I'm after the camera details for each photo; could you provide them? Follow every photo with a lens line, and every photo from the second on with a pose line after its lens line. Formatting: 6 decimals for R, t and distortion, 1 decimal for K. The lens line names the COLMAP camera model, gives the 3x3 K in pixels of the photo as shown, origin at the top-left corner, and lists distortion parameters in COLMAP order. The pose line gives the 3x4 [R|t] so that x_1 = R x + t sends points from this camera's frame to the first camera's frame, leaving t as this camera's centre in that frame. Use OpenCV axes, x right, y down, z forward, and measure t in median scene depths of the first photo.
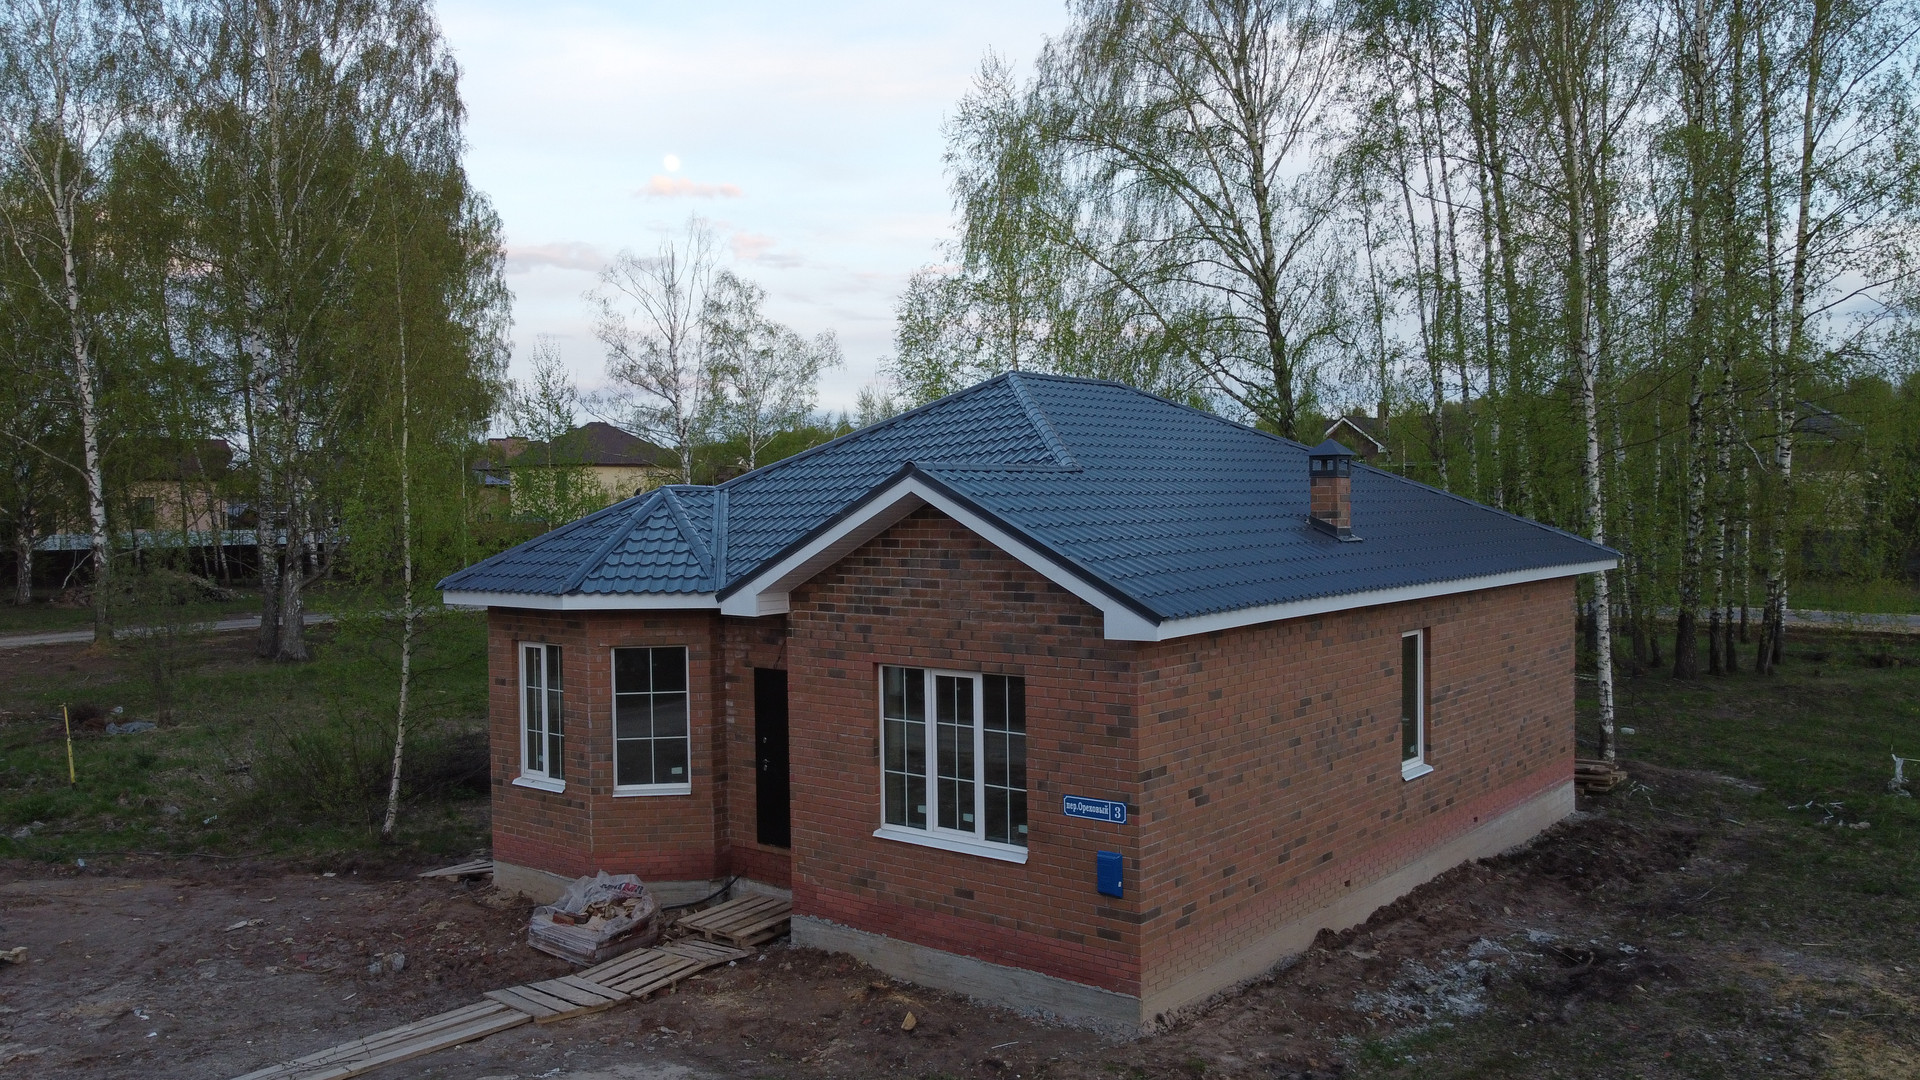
lens RADIAL K [[1463.5, 0, 960.0], [0, 1463.5, 540.0], [0, 0, 1]] dist [-0.001818, -0.004763]
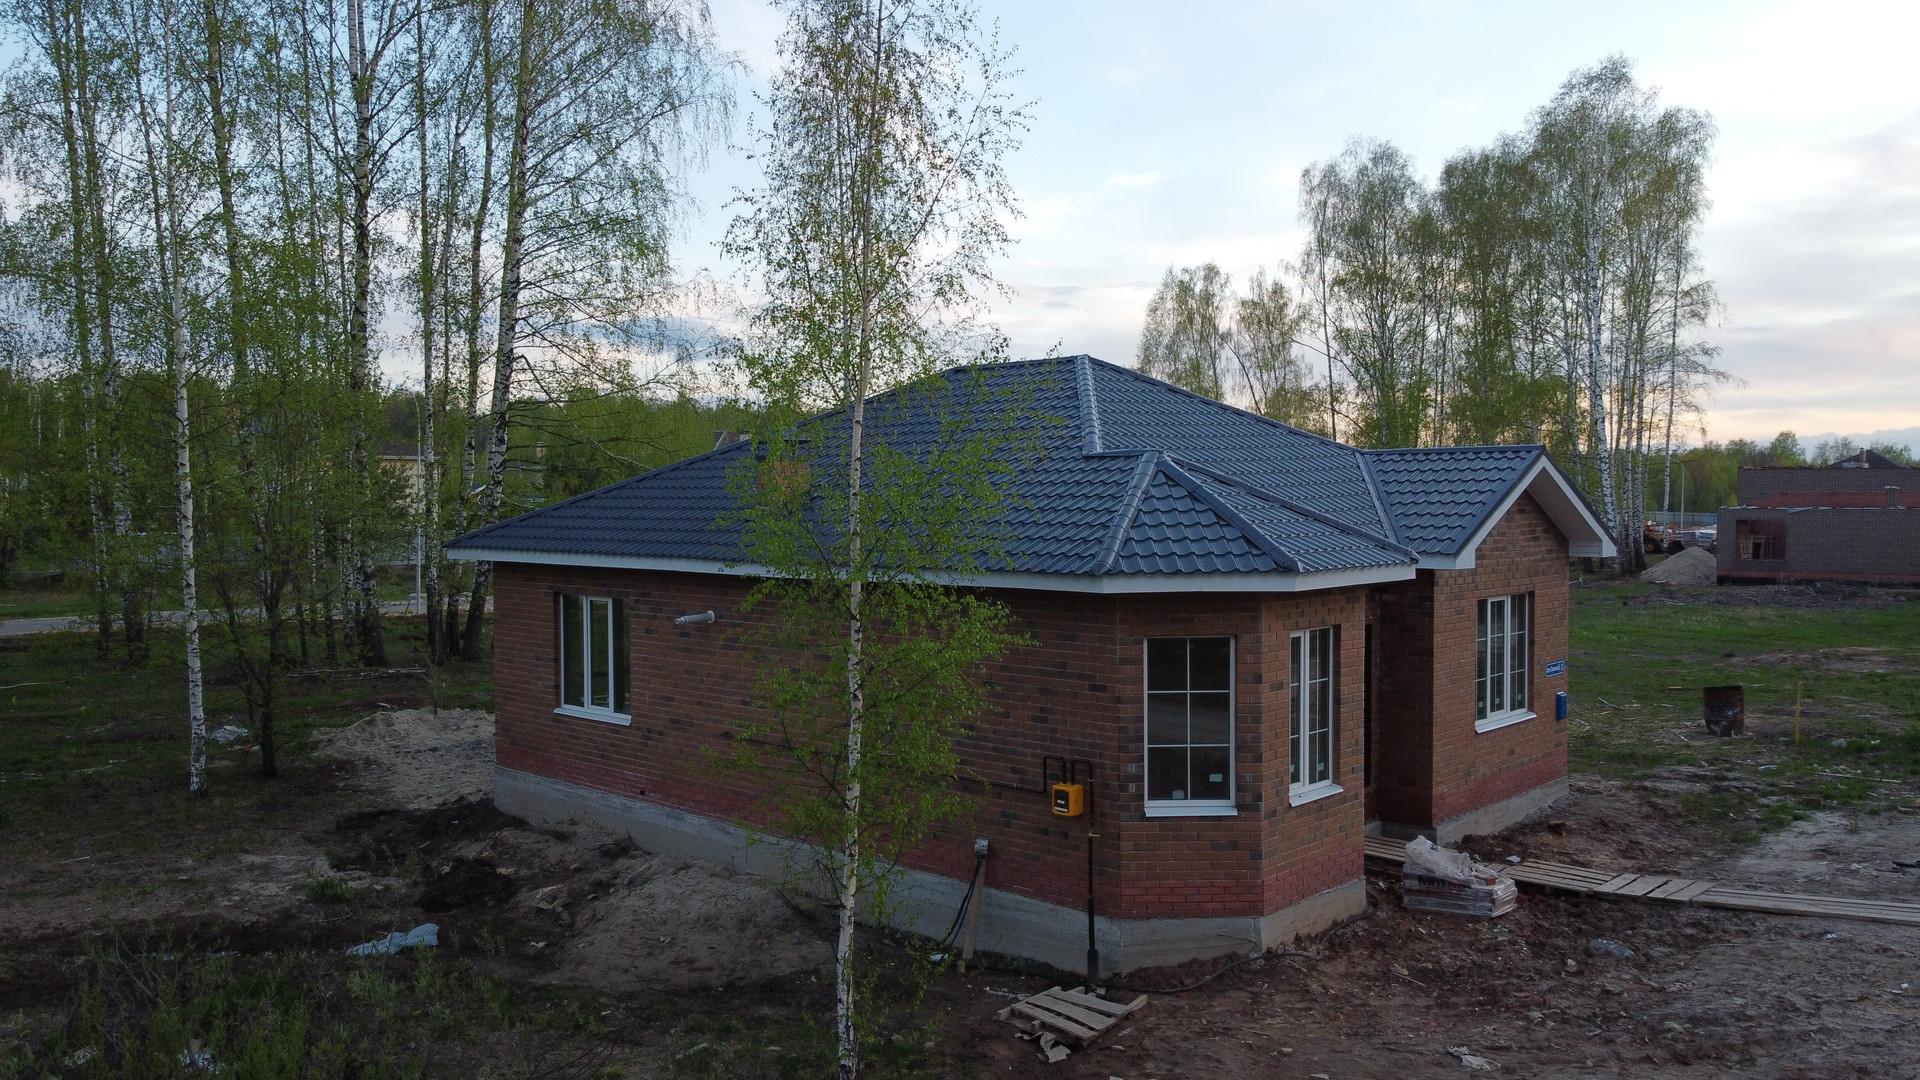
lens RADIAL K [[1463.5, 0, 960.0], [0, 1463.5, 540.0], [0, 0, 1]] dist [-0.001818, -0.004763]
pose [[0.066351, -0.014923, 0.997685, -1.400132], [0.034541, 0.999323, 0.012650, 0.000923], [-0.997198, 0.033621, 0.066821, 1.393659]]
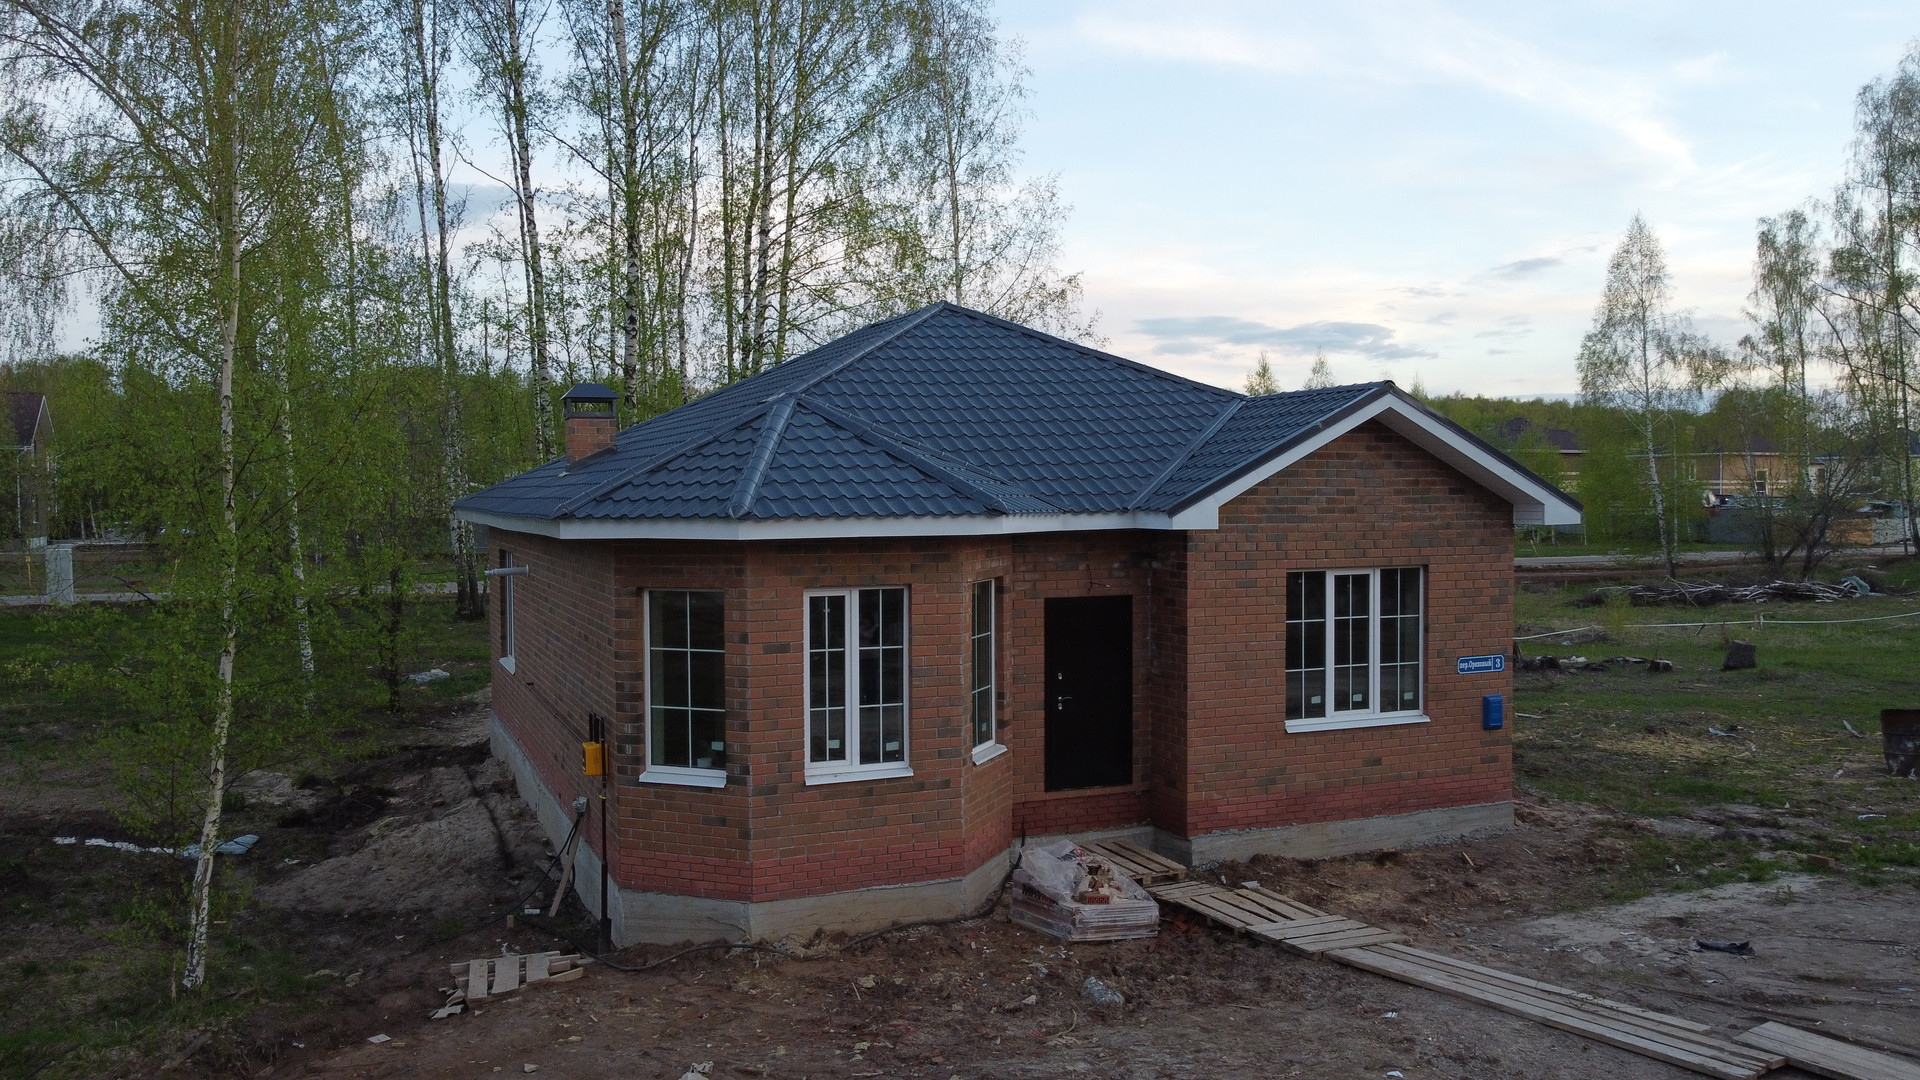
lens RADIAL K [[1463.5, 0, 960.0], [0, 1463.5, 540.0], [0, 0, 1]] dist [-0.001818, -0.004763]
pose [[0.463433, -0.016271, 0.885983, -1.129897], [0.024784, 0.999678, 0.005396, 0.052411], [-0.885785, 0.019457, 0.463687, 0.733785]]
